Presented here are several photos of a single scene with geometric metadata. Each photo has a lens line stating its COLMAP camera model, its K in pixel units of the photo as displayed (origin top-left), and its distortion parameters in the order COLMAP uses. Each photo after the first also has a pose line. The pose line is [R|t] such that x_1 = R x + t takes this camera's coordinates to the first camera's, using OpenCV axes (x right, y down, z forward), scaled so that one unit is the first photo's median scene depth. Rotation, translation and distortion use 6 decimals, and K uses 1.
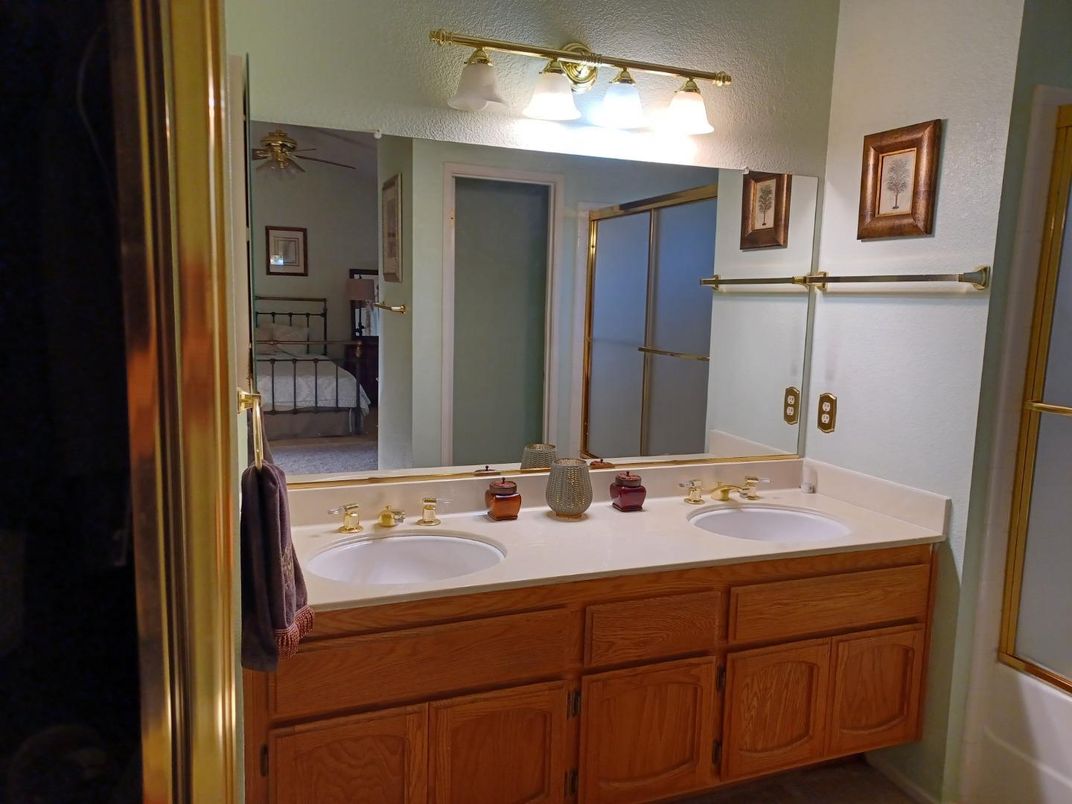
lens RADIAL K [[781.4, 0, 535.7], [0, 781.4, 402.2], [0, 0, 1]] dist [0.039289, -0.004603]
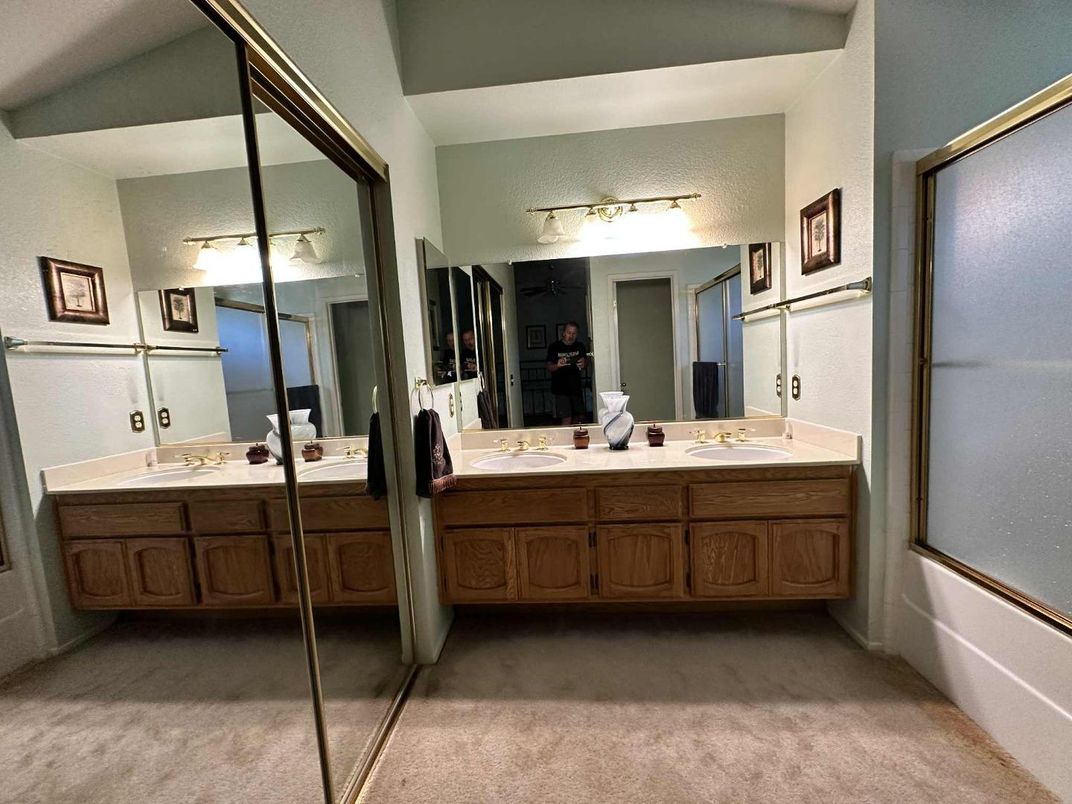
lens RADIAL K [[431.4, 0, 534.6], [0, 431.4, 403.2], [0, 0, 1]] dist [-0.000360, -0.000195]
pose [[0.899621, -0.038963, -0.434929, 0.329143], [0.023698, 0.998900, -0.040470, 0.080811], [0.436027, 0.026101, 0.899555, -0.003174]]
